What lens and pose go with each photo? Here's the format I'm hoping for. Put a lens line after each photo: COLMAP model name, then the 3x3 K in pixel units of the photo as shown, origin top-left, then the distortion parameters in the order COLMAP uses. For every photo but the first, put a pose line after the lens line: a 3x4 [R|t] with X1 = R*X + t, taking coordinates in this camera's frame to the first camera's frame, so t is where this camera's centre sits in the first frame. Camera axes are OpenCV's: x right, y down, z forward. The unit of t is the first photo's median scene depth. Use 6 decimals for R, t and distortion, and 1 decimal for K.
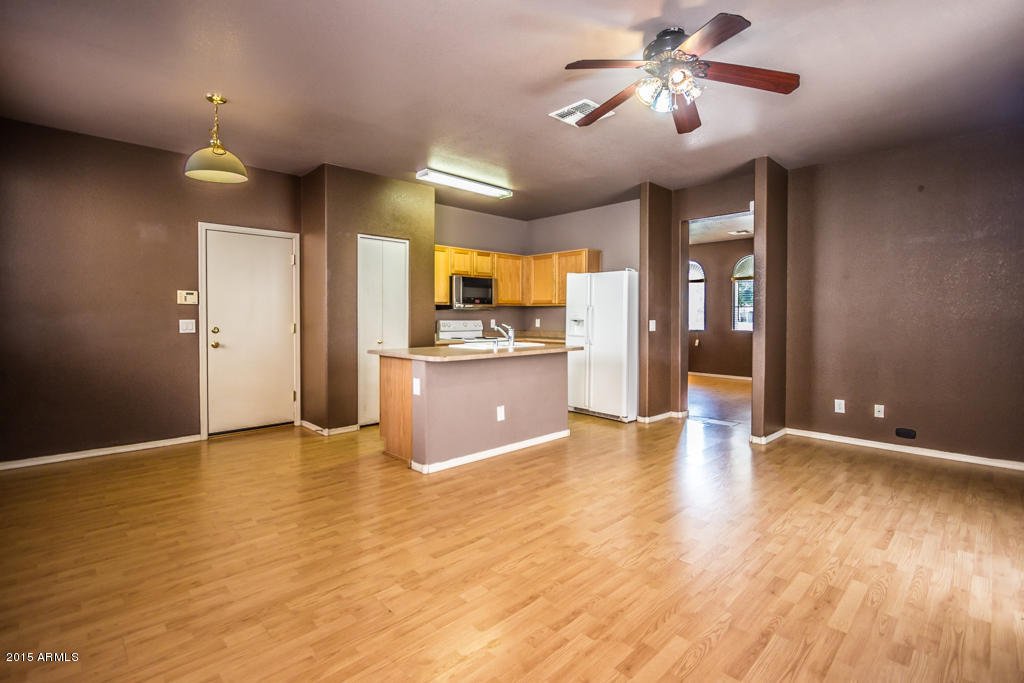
lens RADIAL K [[475.6, 0, 512.3], [0, 475.6, 326.2], [0, 0, 1]] dist [-0.006333, -0.000523]
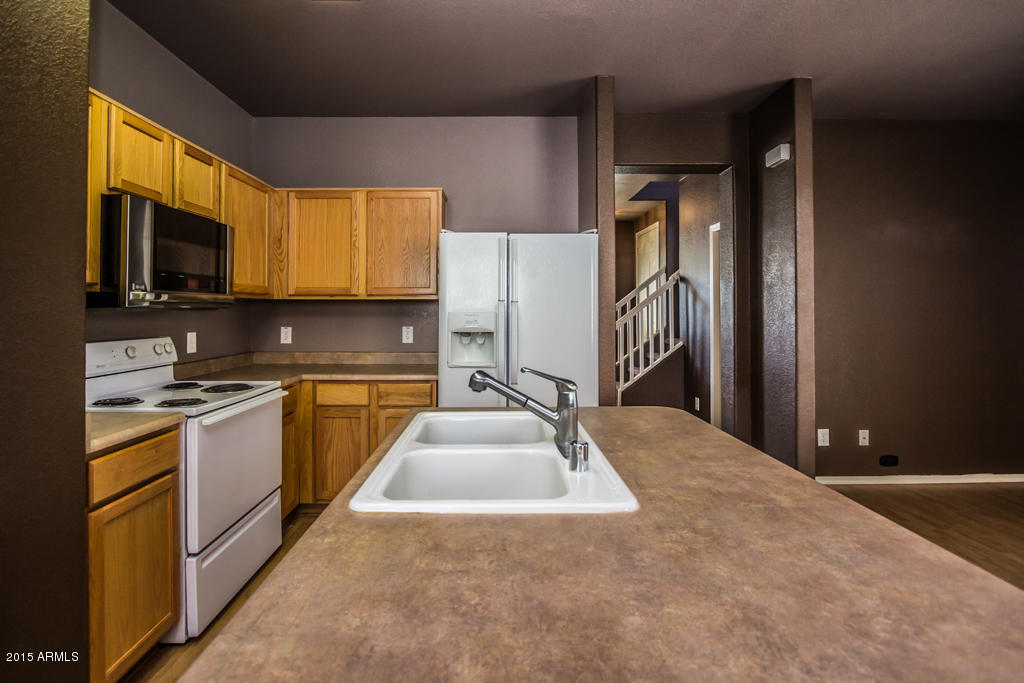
lens RADIAL K [[481.1, 0, 503.4], [0, 481.1, 307.0], [0, 0, 1]] dist [-0.016526, -0.000066]
pose [[0.683510, 0.003745, 0.729931, -0.234876], [0.014142, 0.999731, -0.018372, -0.036819], [-0.729804, 0.022880, 0.683274, 0.829005]]
